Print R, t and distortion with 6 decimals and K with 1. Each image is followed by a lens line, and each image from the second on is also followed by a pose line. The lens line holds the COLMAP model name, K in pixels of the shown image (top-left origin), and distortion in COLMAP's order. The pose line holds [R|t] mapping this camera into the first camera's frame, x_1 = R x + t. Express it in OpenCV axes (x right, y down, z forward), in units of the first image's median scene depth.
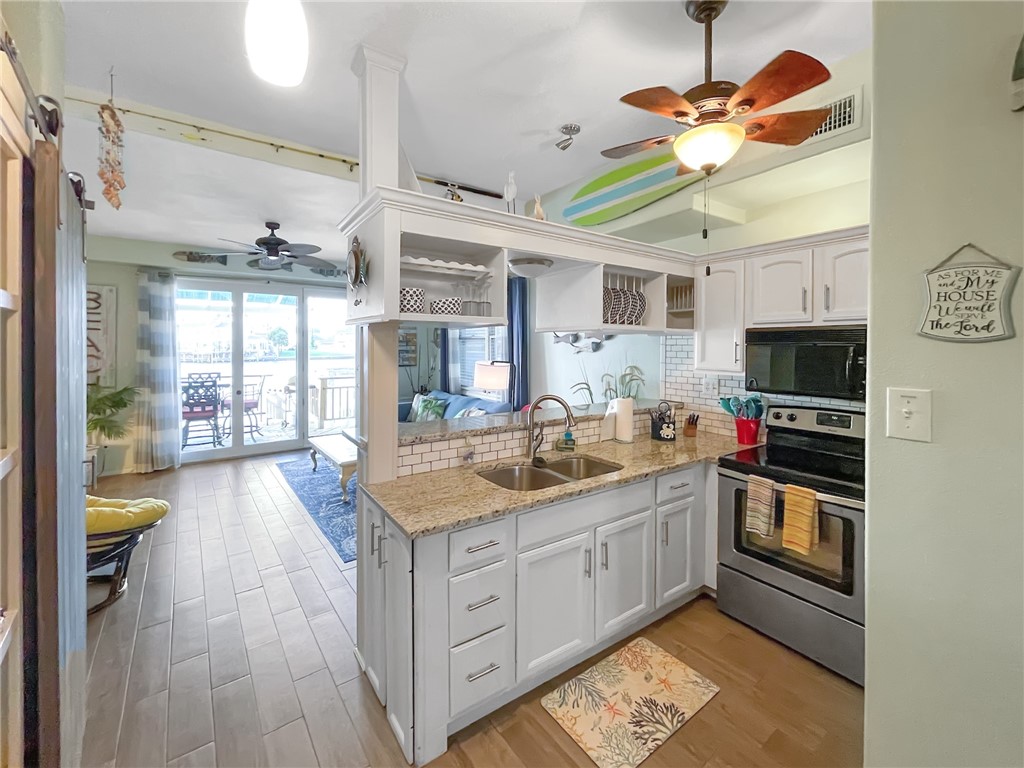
lens RADIAL K [[423.8, 0, 511.9], [0, 423.8, 357.4], [0, 0, 1]] dist [-0.000557, 0.000041]
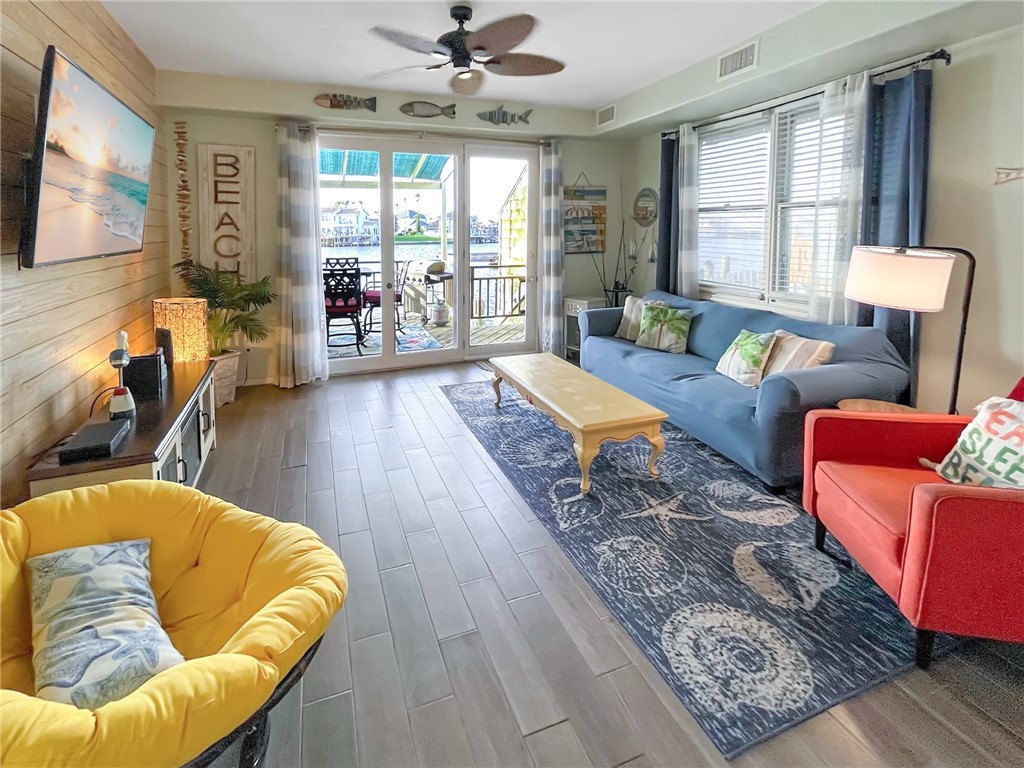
lens RADIAL K [[446.0, 0, 482.1], [0, 446.0, 270.2], [0, 0, 1]] dist [-0.011781, -0.000005]
pose [[0.956376, 0.022938, -0.291236, -0.395756], [-0.005092, 0.998070, 0.061886, 0.008032], [0.292094, -0.057703, 0.954647, 0.450653]]
